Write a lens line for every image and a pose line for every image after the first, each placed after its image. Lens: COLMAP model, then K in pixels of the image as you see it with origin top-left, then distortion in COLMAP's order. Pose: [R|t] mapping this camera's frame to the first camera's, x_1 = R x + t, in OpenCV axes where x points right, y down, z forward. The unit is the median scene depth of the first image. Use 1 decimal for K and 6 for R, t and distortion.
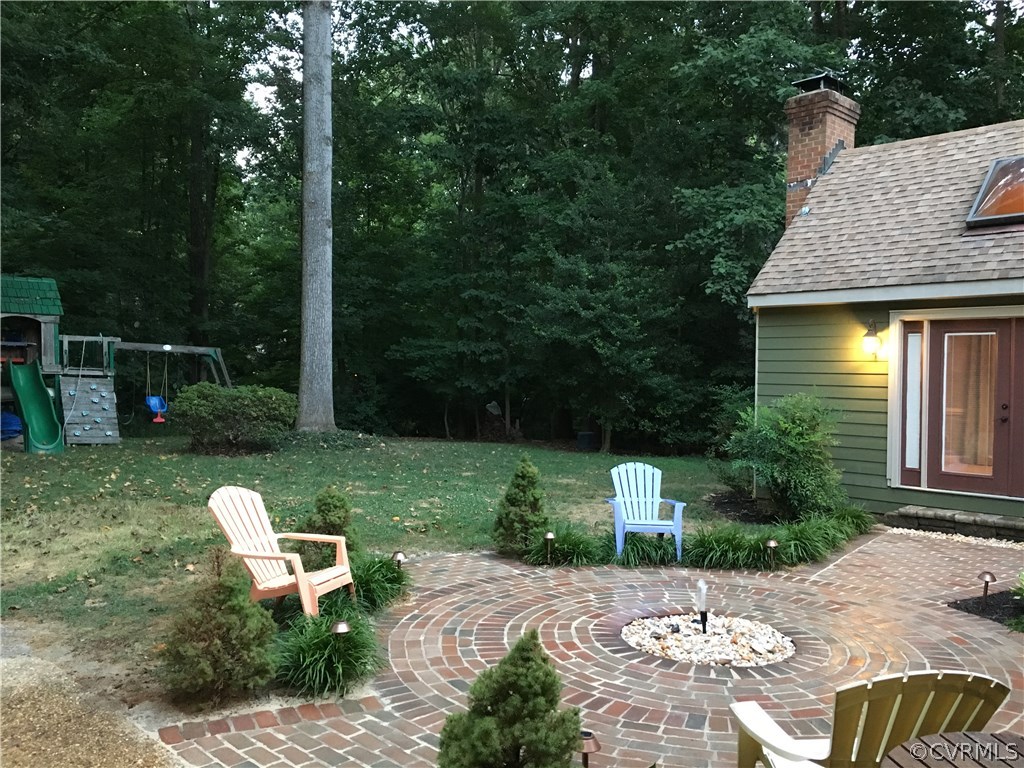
lens RADIAL K [[865.3, 0, 512.0], [0, 865.3, 384.0], [0, 0, 1]] dist [0.076653, -0.089345]
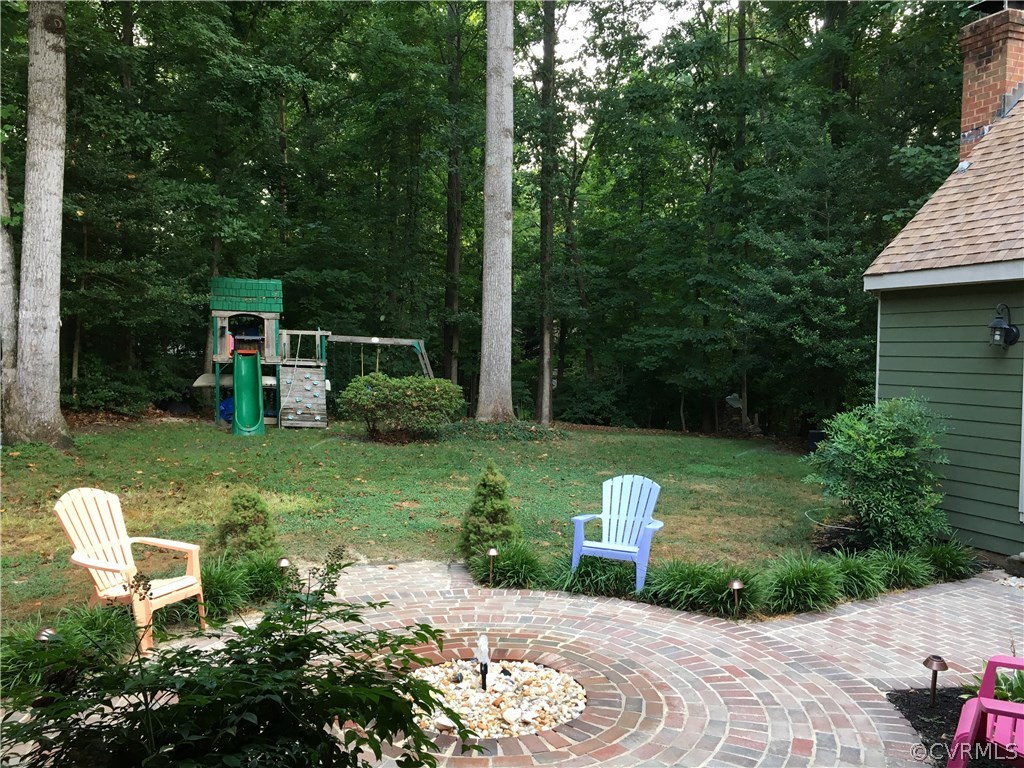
lens RADIAL K [[865.3, 0, 512.0], [0, 865.3, 384.0], [0, 0, 1]] dist [0.076653, -0.089345]
pose [[0.928304, 0.013524, -0.371576, 0.197238], [-0.007517, 0.999817, 0.017610, -0.008903], [0.371746, -0.013555, 0.928236, 0.080270]]
